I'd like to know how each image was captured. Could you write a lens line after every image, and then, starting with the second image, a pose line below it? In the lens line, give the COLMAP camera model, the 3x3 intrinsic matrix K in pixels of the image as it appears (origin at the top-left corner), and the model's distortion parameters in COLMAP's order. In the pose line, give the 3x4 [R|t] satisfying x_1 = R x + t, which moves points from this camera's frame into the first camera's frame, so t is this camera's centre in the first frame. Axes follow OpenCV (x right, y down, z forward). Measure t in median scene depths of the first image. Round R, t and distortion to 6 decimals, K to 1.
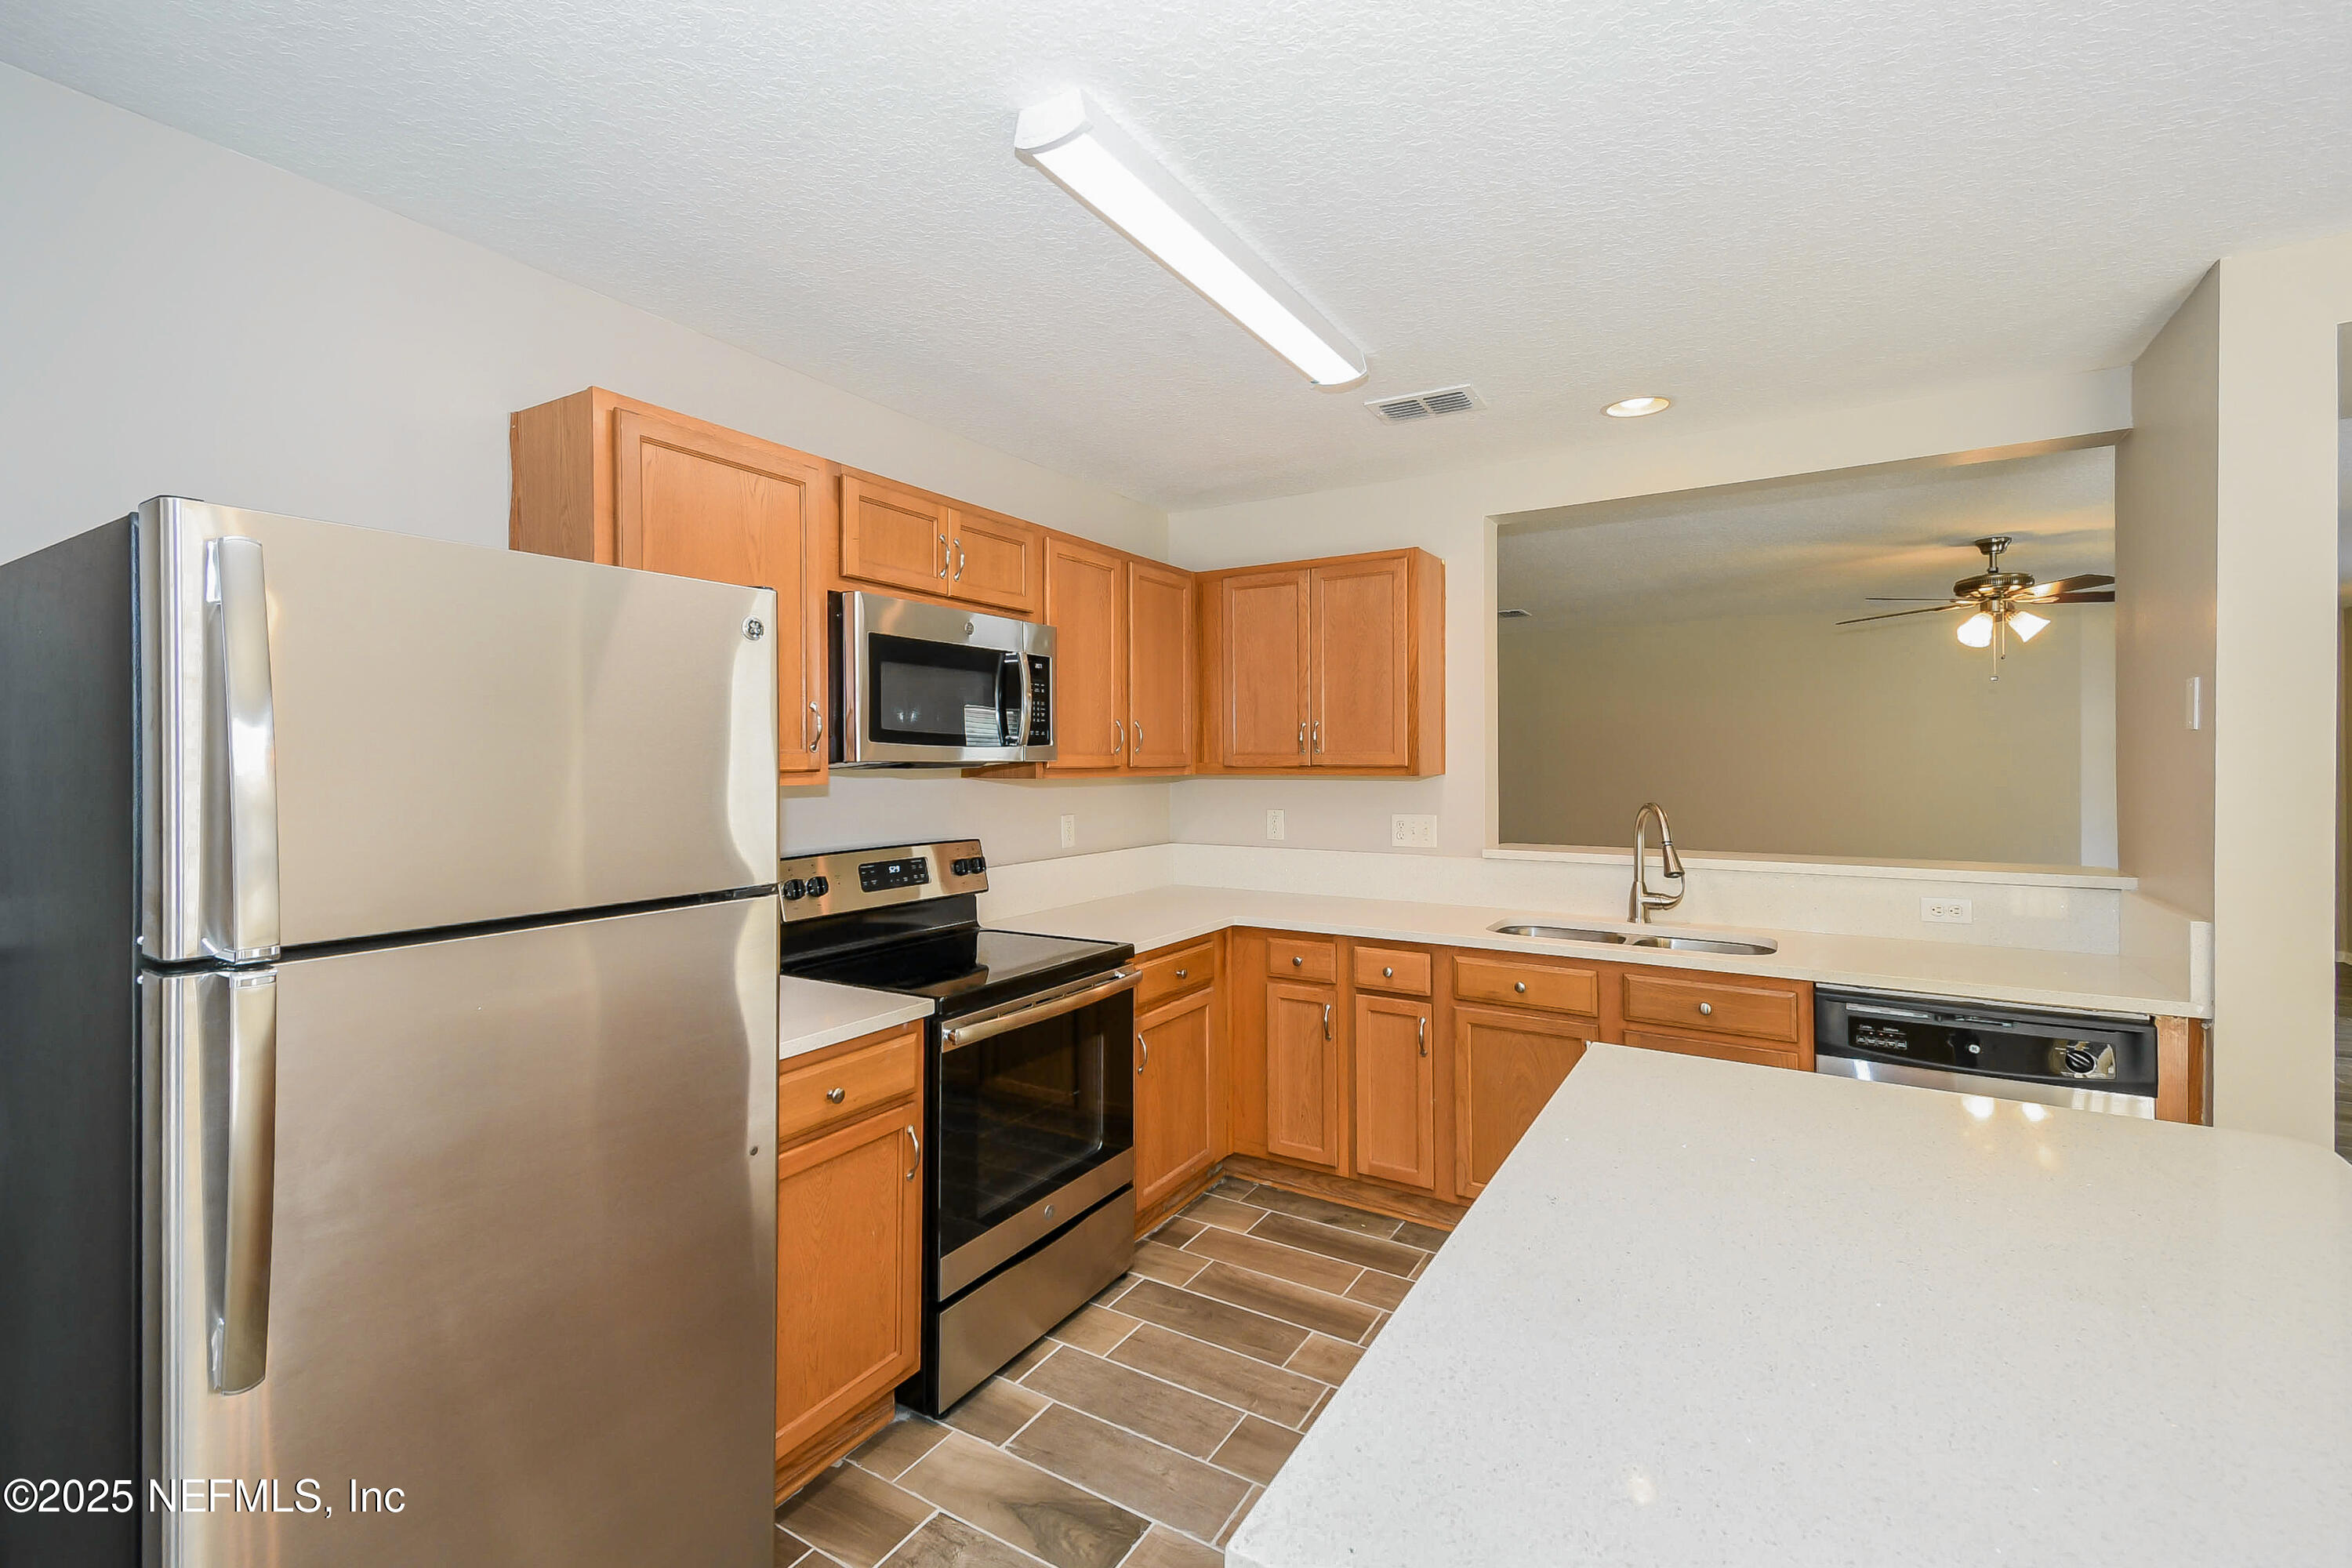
lens RADIAL K [[1052.4, 0, 1149.0], [0, 1052.4, 763.7], [0, 0, 1]] dist [0.040013, -0.026341]
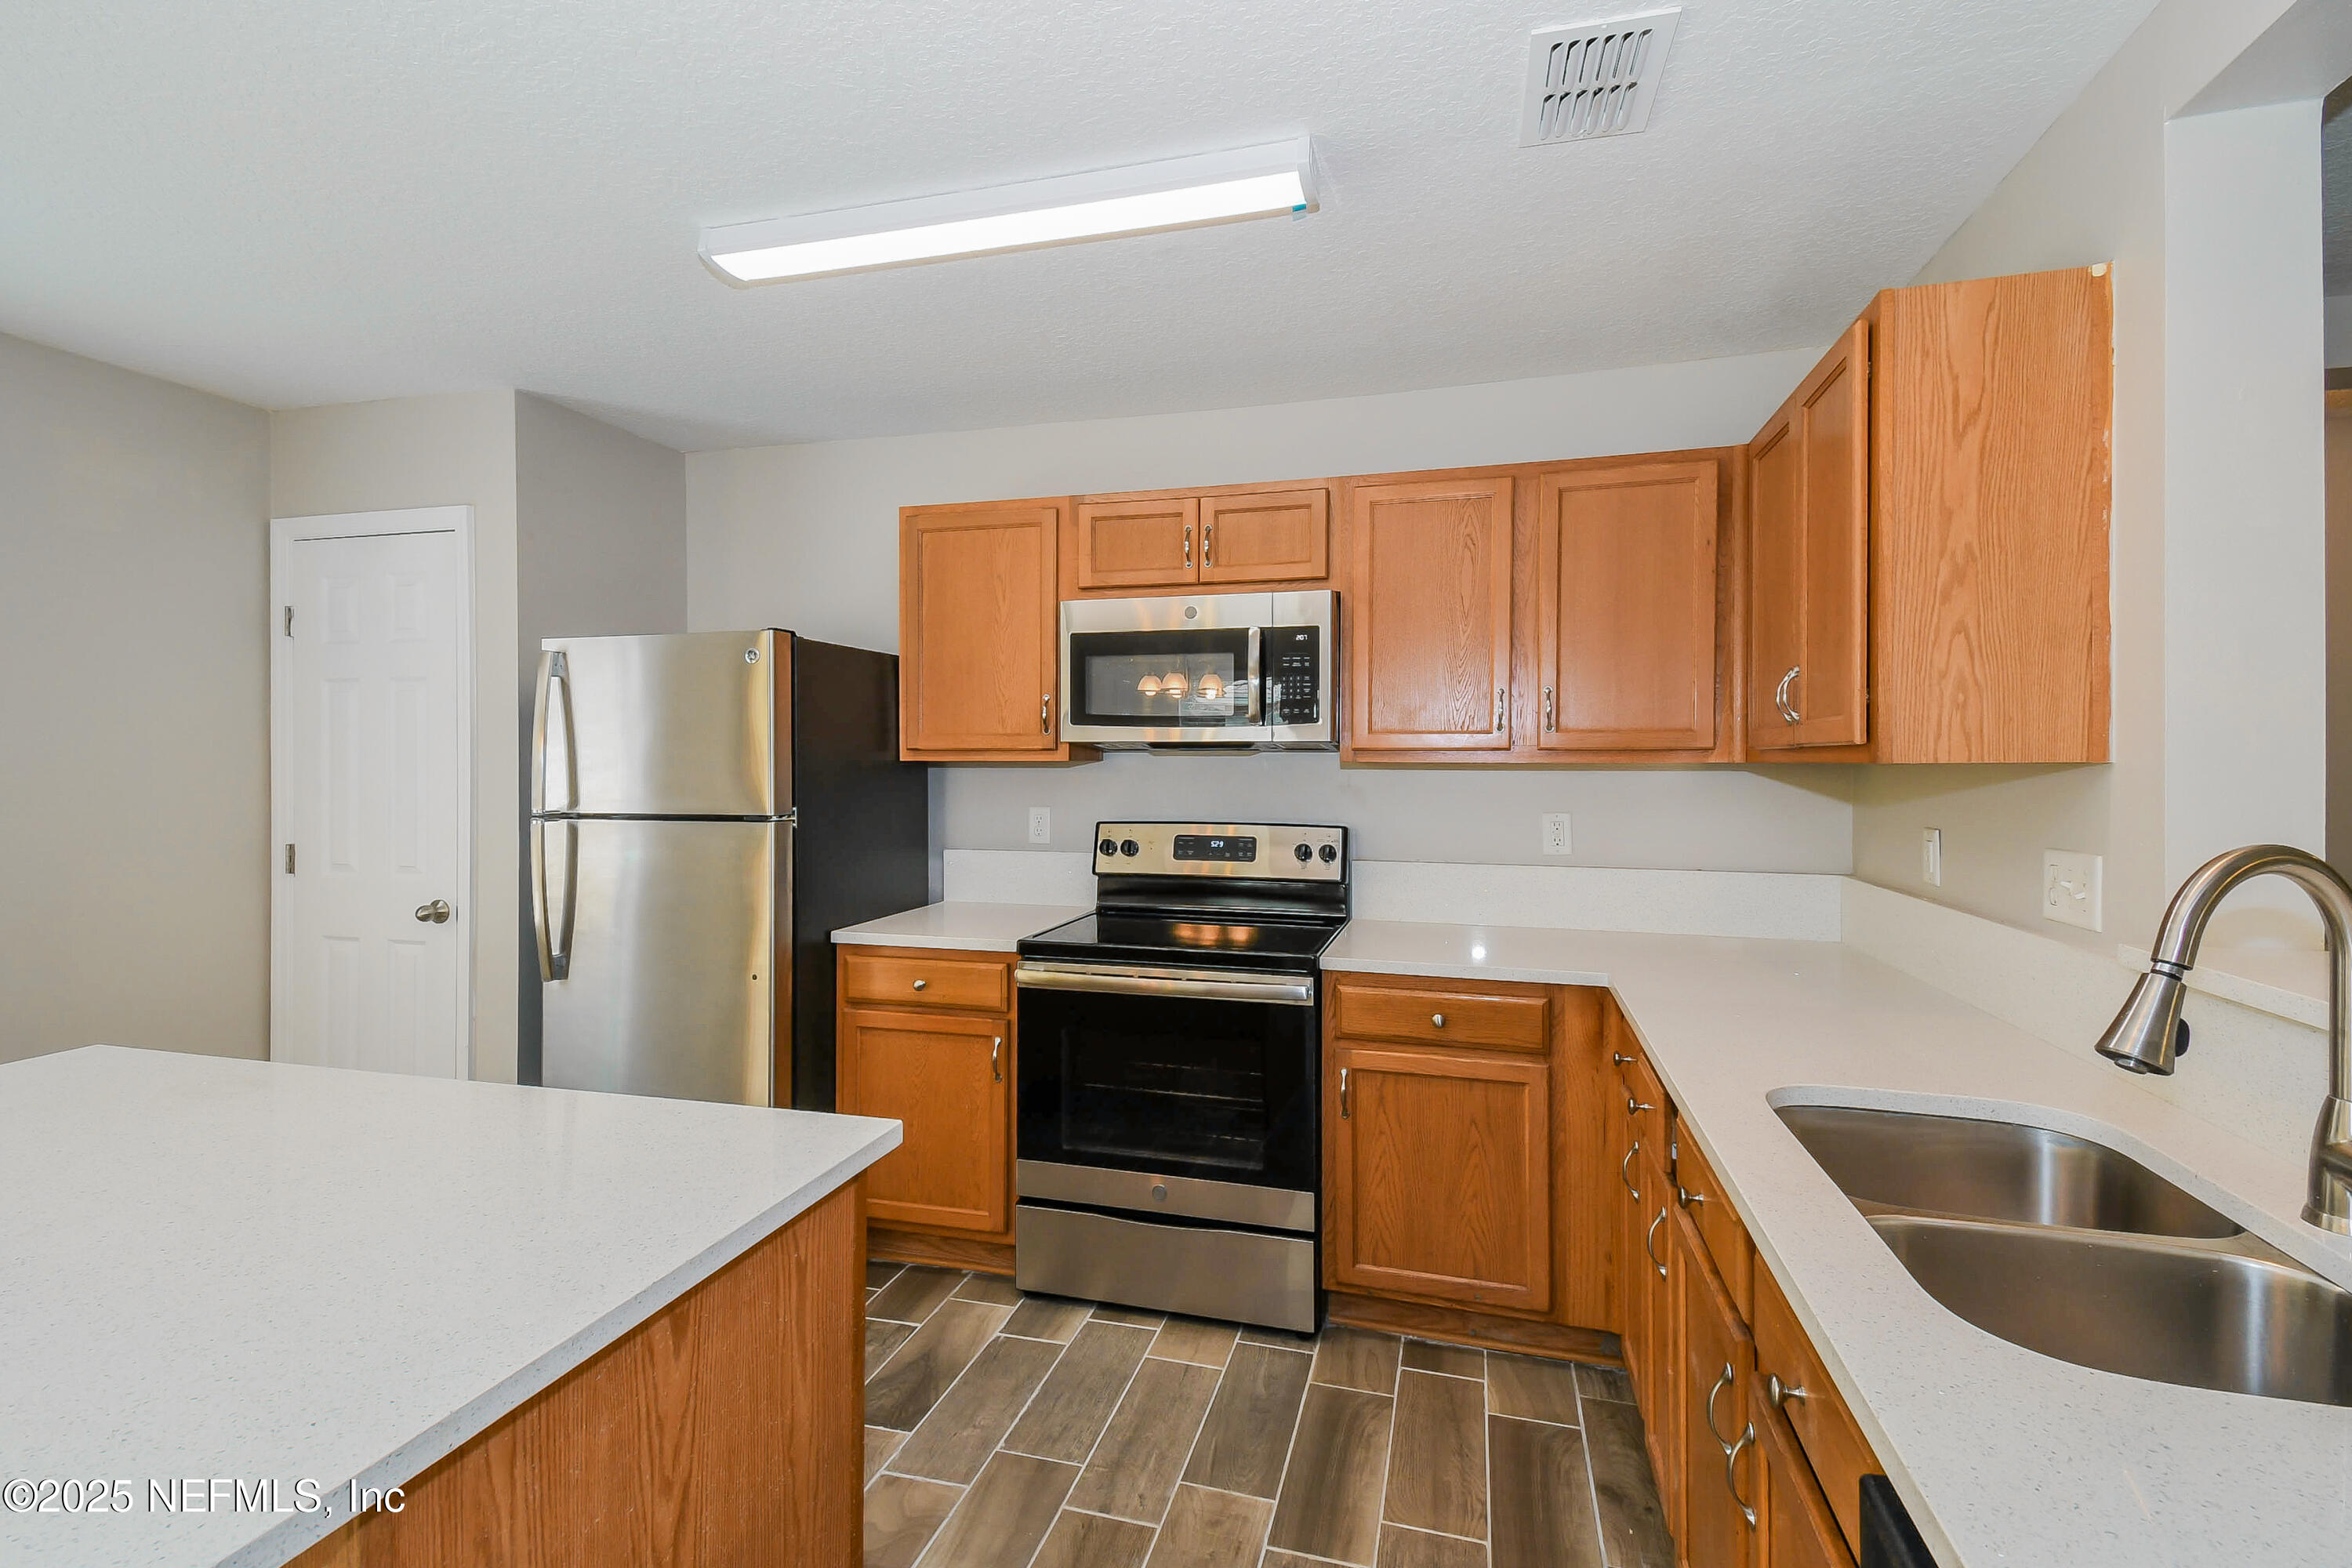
lens RADIAL K [[1052.4, 0, 1149.0], [0, 1052.4, 763.7], [0, 0, 1]] dist [0.040013, -0.026341]
pose [[0.266782, 0.012227, -0.963679, 0.829956], [-0.006283, 0.999920, 0.010948, 0.008254], [0.963736, 0.003134, 0.266837, 0.699255]]
